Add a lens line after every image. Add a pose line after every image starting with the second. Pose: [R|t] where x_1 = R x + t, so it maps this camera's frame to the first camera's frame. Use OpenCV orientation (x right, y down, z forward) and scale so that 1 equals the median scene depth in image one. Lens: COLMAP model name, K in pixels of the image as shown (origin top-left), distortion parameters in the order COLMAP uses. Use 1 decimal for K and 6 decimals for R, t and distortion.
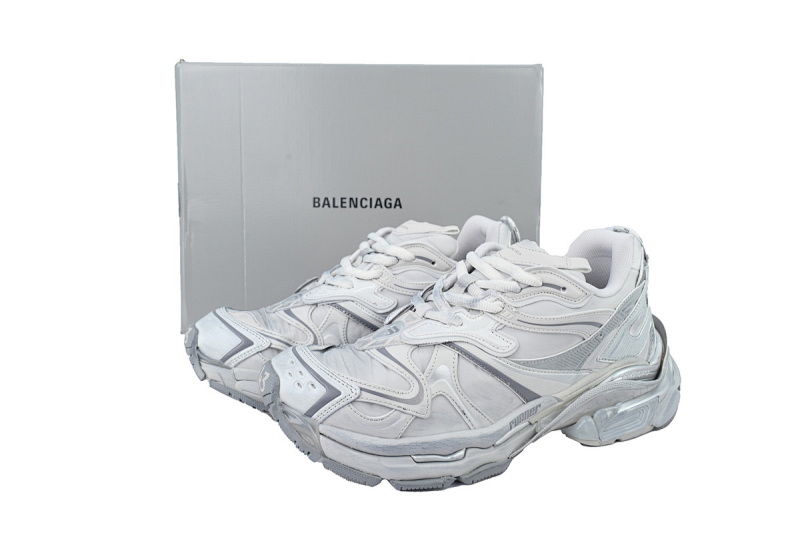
lens RADIAL K [[630.2, 0, 400.0], [0, 630.2, 266.5], [0, 0, 1]] dist [-0.005201, -0.001372]
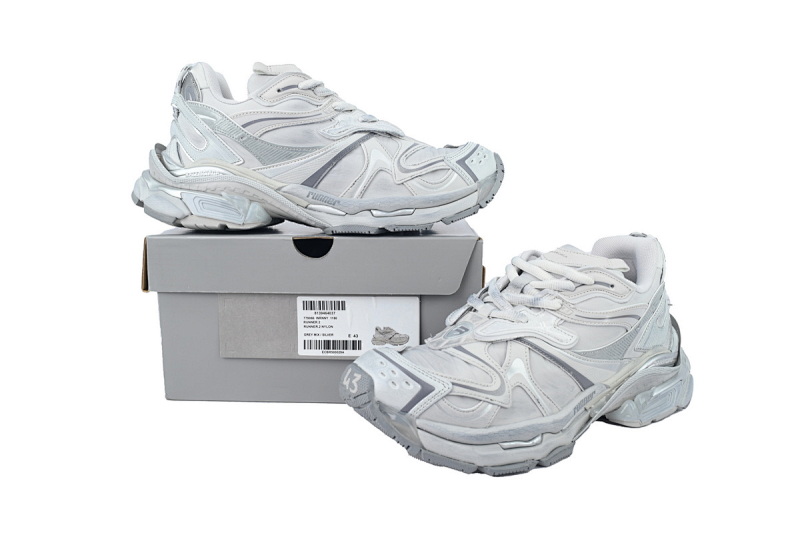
lens RADIAL K [[630.2, 0, 400.0], [0, 630.2, 266.5], [0, 0, 1]] dist [-0.005201, -0.001372]
pose [[0.987200, -0.026178, 0.157325, -0.293681], [0.031493, 0.999011, -0.031386, 0.024553], [-0.156348, 0.035939, 0.987048, -0.048532]]
